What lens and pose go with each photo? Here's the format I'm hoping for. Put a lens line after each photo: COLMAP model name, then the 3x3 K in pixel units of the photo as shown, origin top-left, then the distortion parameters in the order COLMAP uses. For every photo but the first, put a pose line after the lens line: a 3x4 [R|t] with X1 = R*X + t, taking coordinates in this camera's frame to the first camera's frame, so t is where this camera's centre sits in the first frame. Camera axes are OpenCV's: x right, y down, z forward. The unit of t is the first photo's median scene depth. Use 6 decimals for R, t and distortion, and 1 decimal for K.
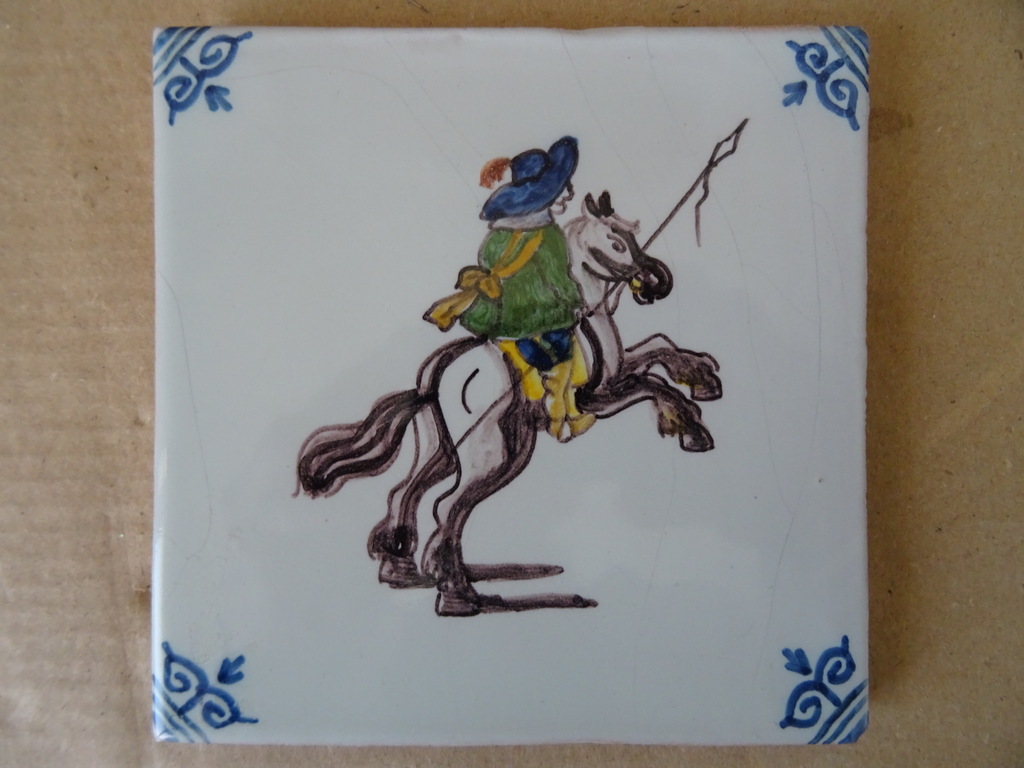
lens RADIAL K [[727.2, 0, 480.3], [0, 727.2, 390.4], [0, 0, 1]] dist [0.009123, -0.027434]
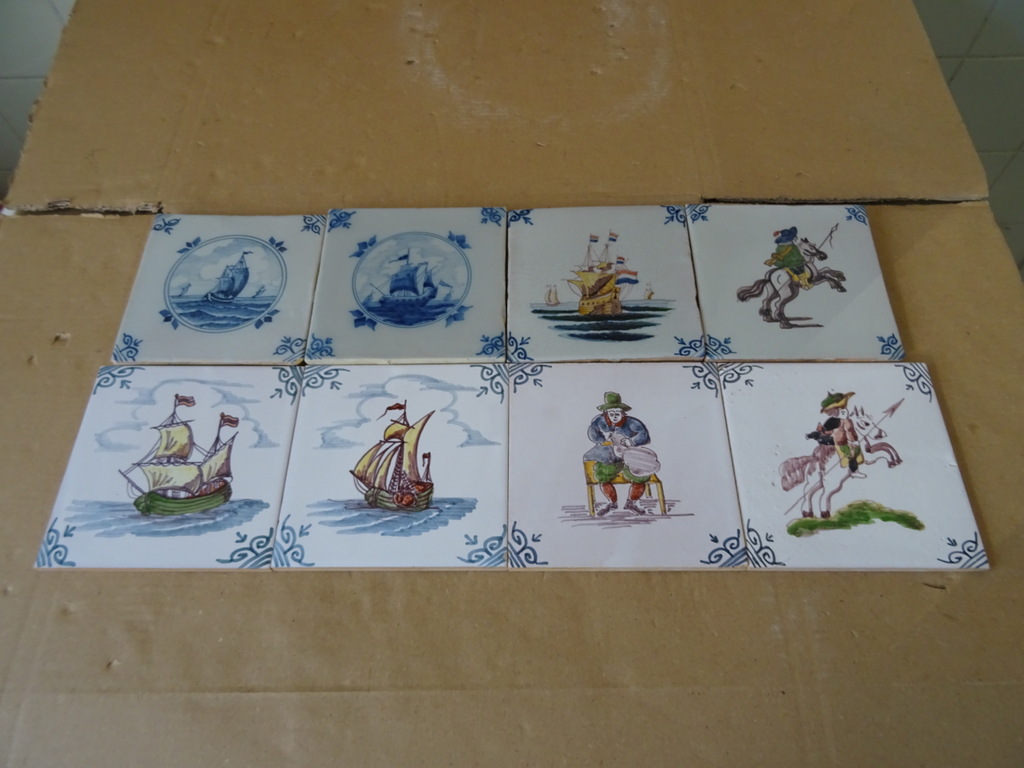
lens RADIAL K [[727.2, 0, 514.6], [0, 727.2, 375.3], [0, 0, 1]] dist [0.009123, -0.027434]
pose [[0.999973, 0.006789, -0.002882, -1.388274], [-0.007353, 0.887662, -0.460437, 2.214800], [-0.000567, 0.460446, 0.887688, -2.151694]]
